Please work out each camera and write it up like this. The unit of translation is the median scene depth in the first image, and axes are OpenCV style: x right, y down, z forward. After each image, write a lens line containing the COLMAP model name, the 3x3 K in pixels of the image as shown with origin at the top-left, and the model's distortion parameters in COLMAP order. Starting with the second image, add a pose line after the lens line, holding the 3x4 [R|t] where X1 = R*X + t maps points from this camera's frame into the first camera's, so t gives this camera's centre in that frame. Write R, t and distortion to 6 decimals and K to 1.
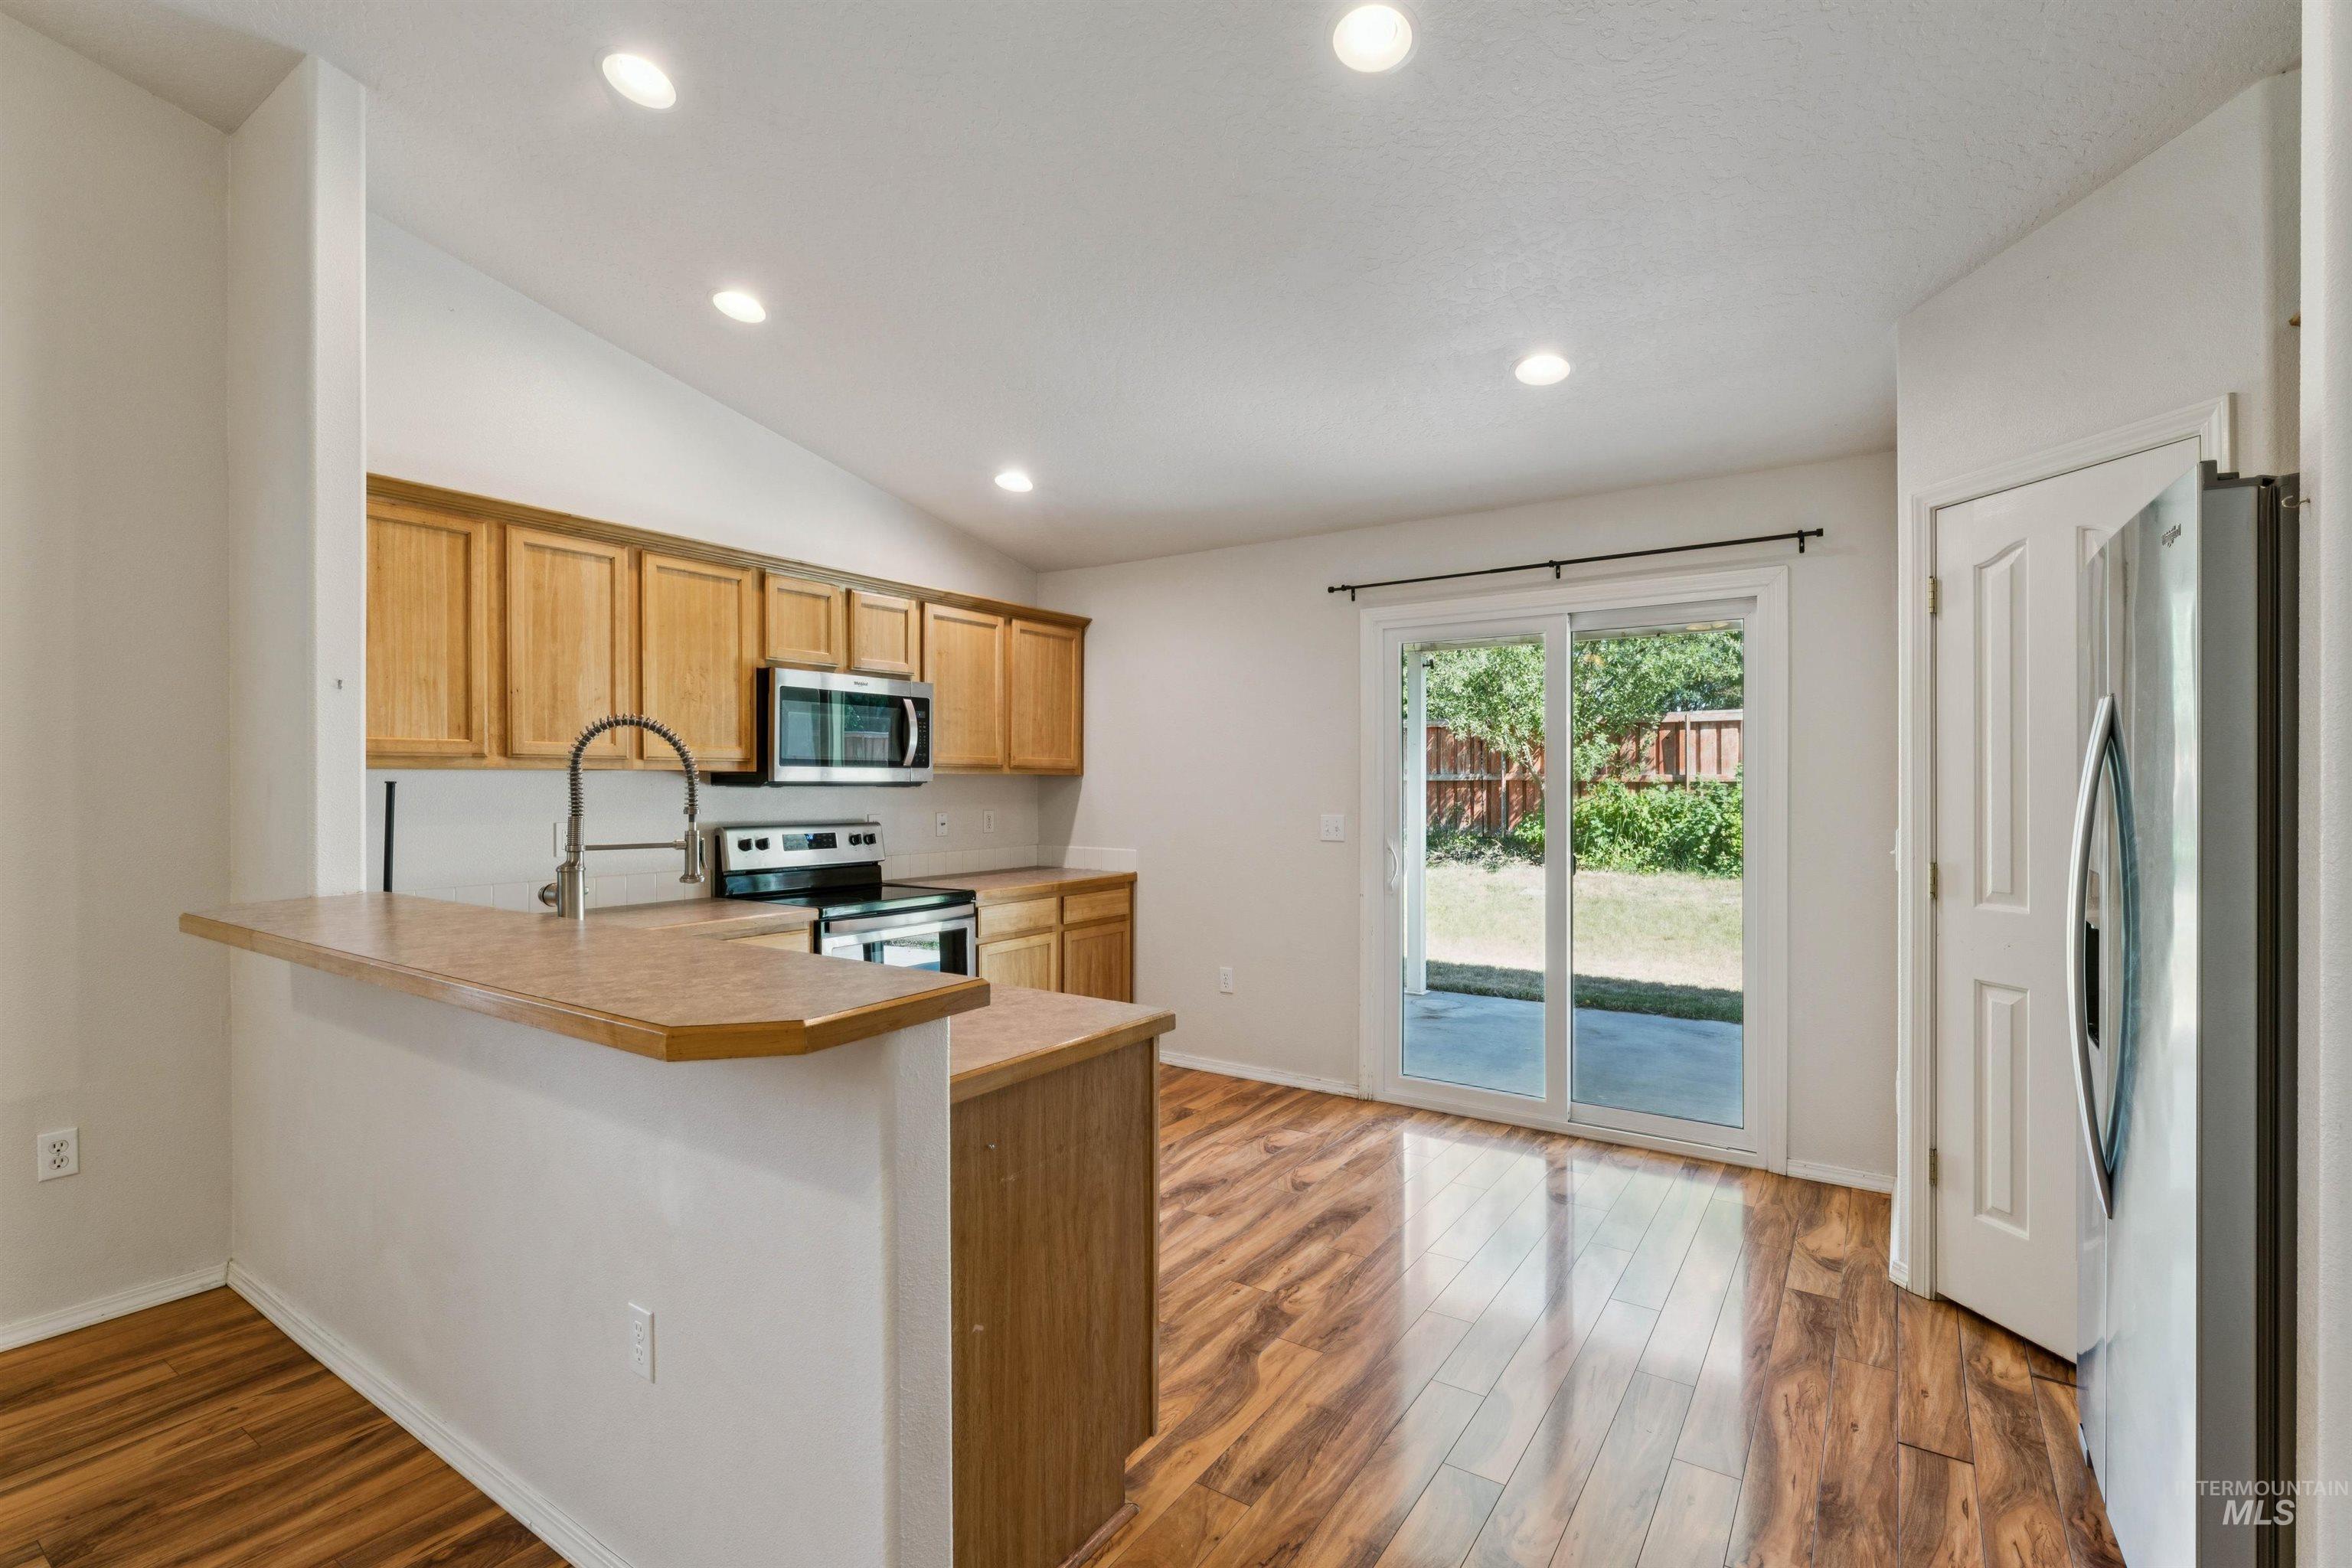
lens RADIAL K [[1053.9, 0, 1187.8], [0, 1053.9, 783.5], [0, 0, 1]] dist [-0.003358, 0.001218]
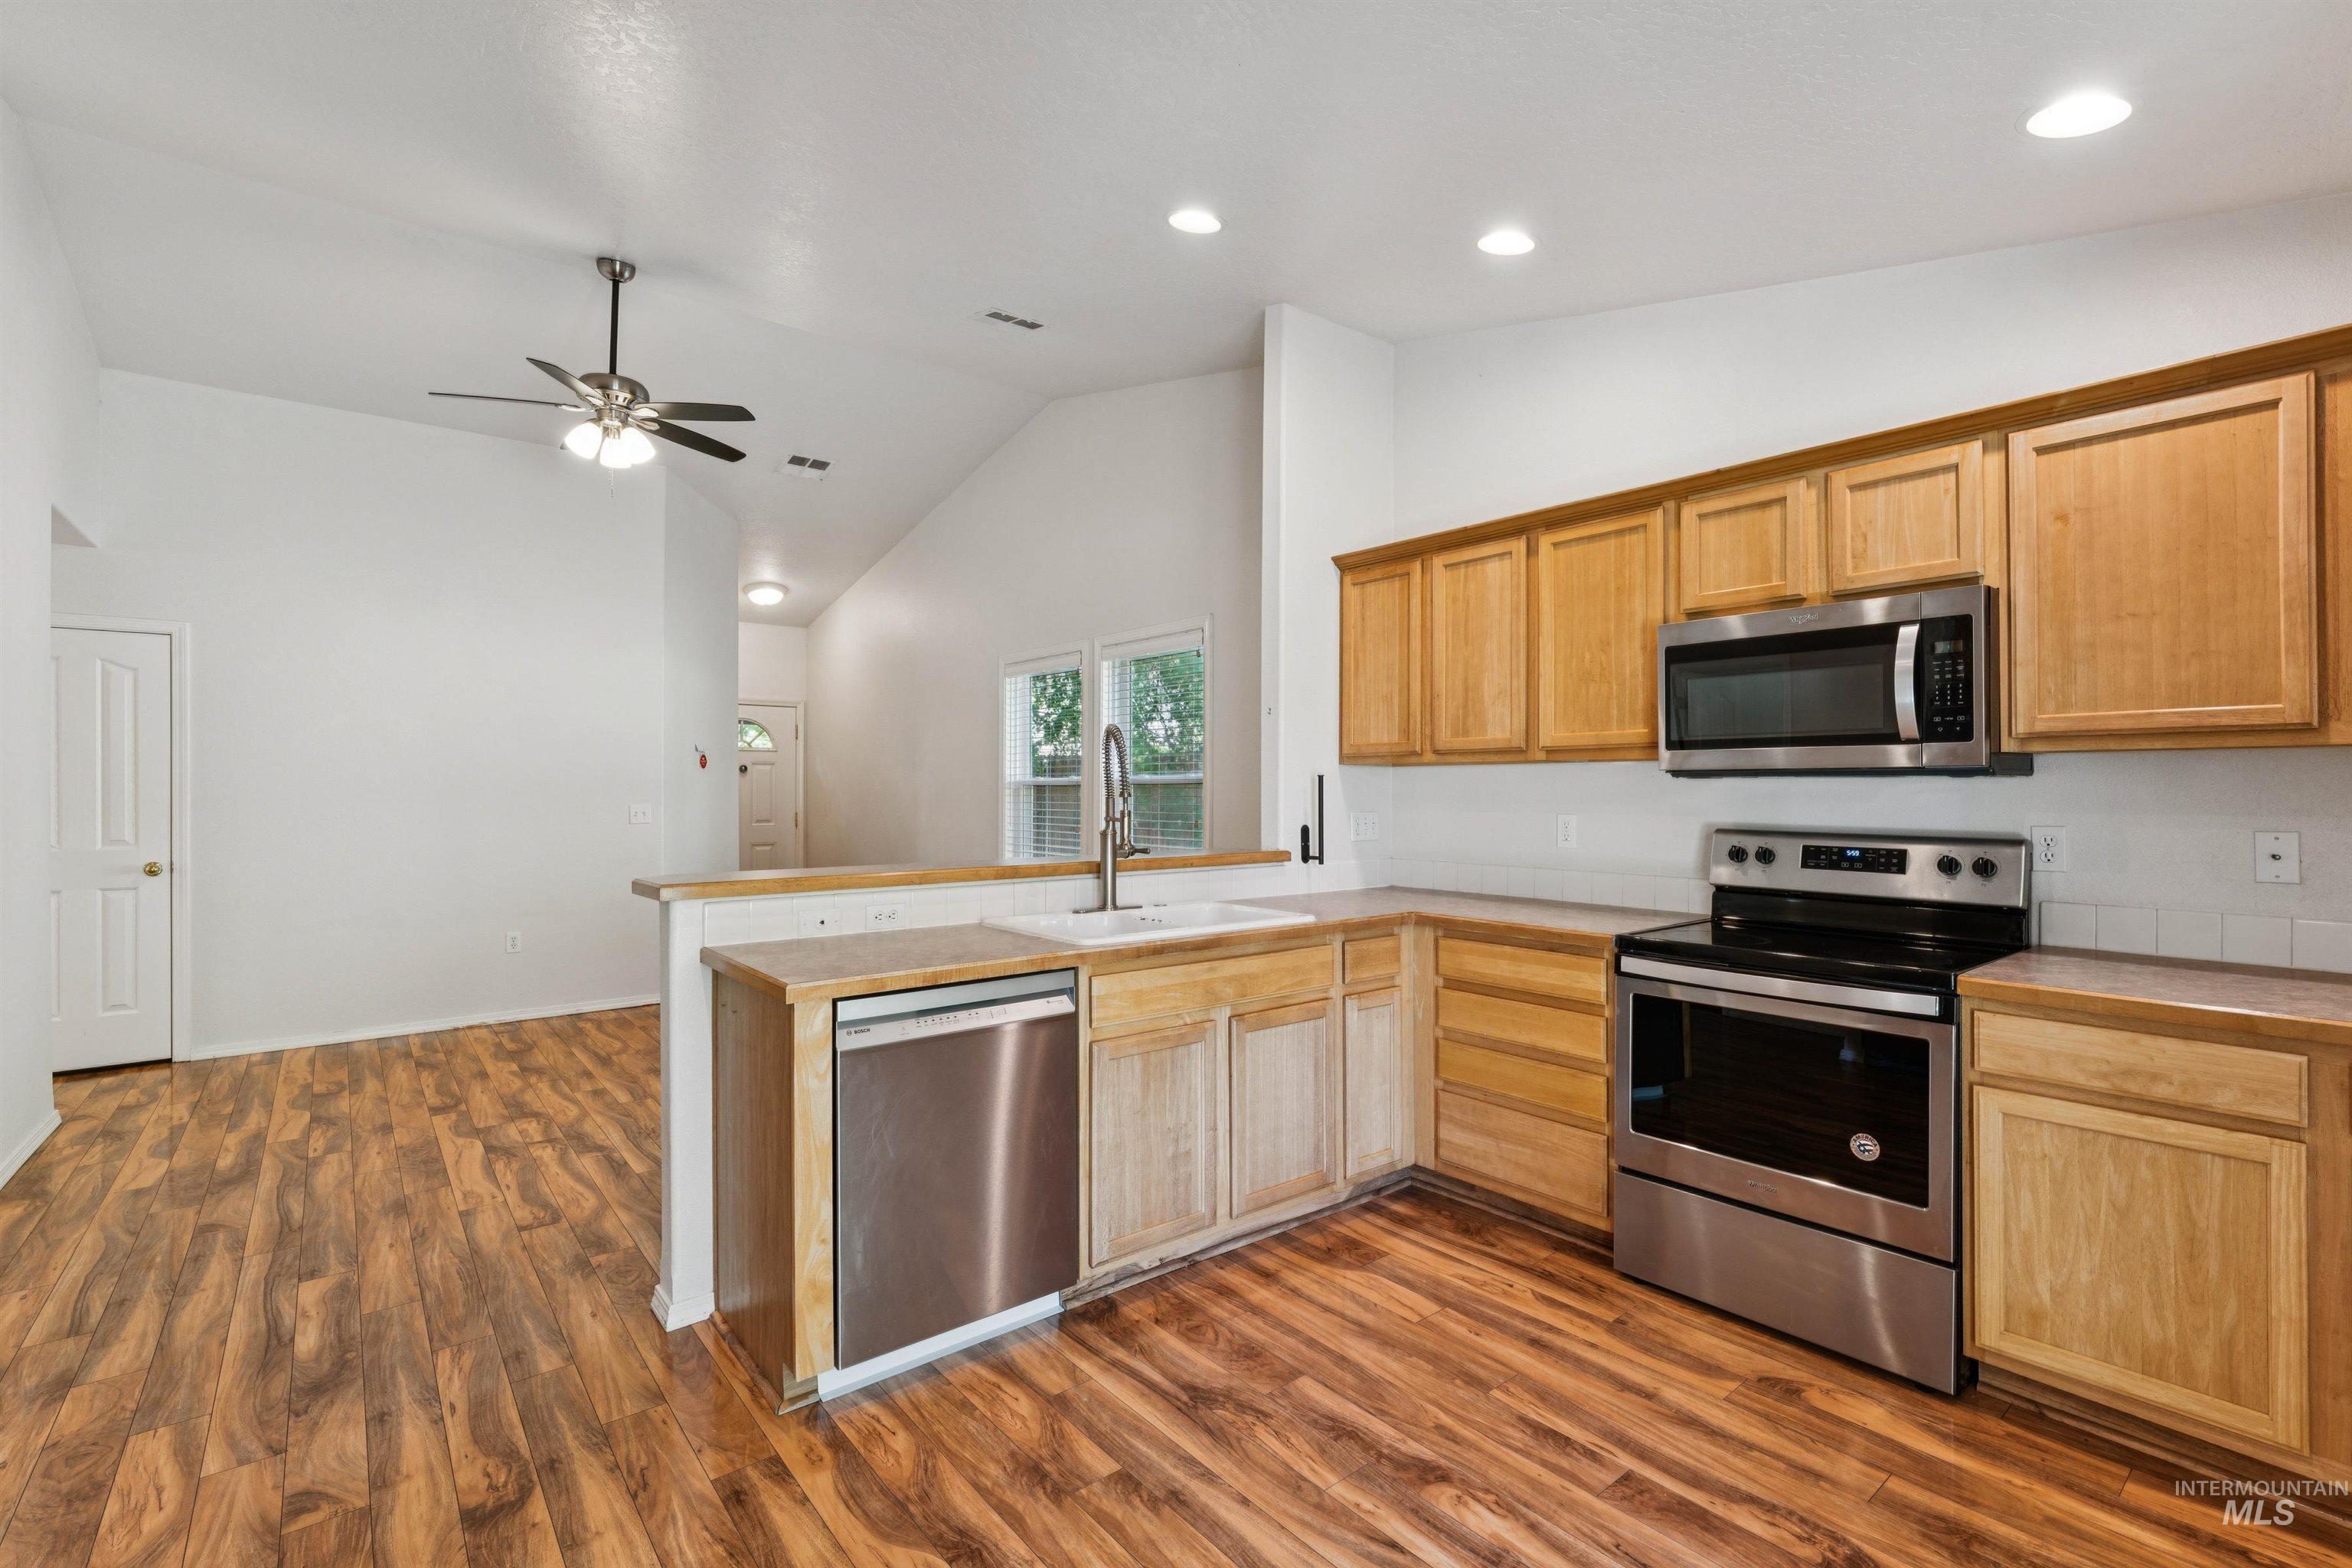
lens RADIAL K [[1053.9, 0, 1177.4], [0, 1053.9, 788.5], [0, 0, 1]] dist [-0.003358, 0.001218]
pose [[-0.296703, 0.001866, -0.954968, 0.479867], [0.000374, 0.999998, 0.001838, 0.010031], [0.954970, 0.000188, -0.296704, 0.929267]]
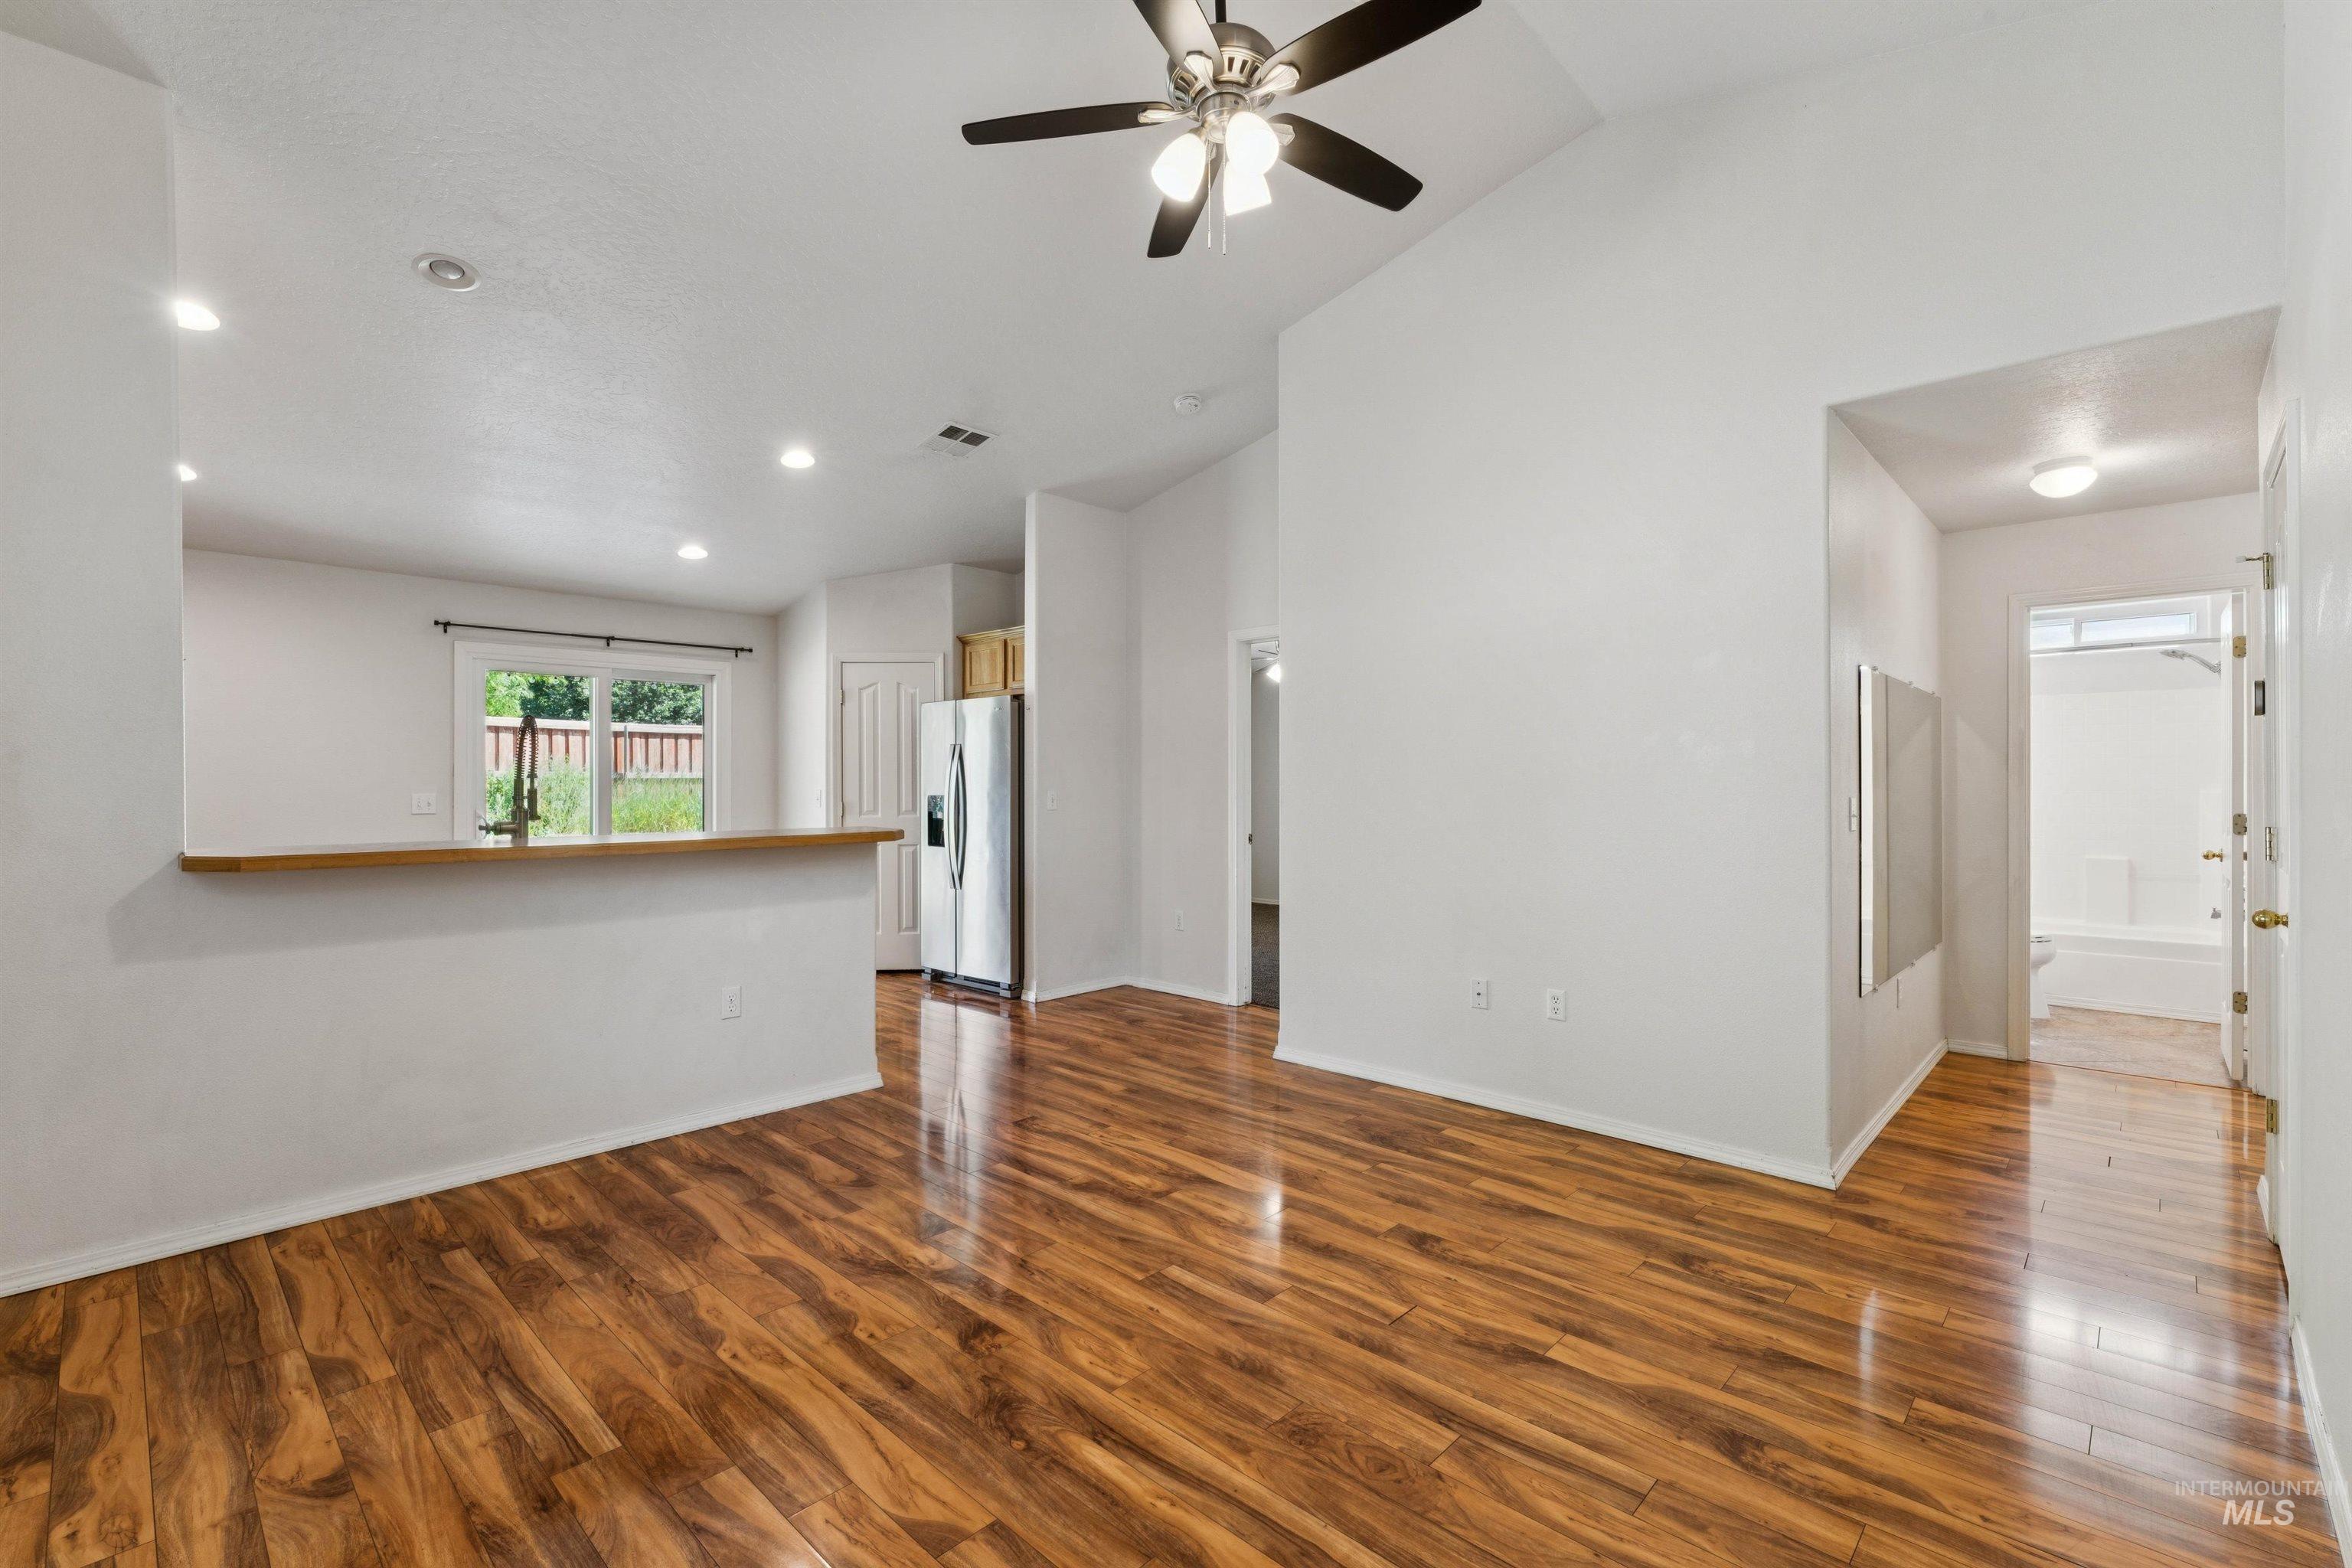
lens RADIAL K [[1027.3, 0, 1165.3], [0, 1027.3, 780.7], [0, 0, 1]] dist [-0.001807, -0.000885]
pose [[0.179926, 0.004823, 0.983668, -1.188504], [0.003109, 0.999980, -0.005472, 0.029796], [-0.983675, 0.004043, 0.179907, -0.153264]]
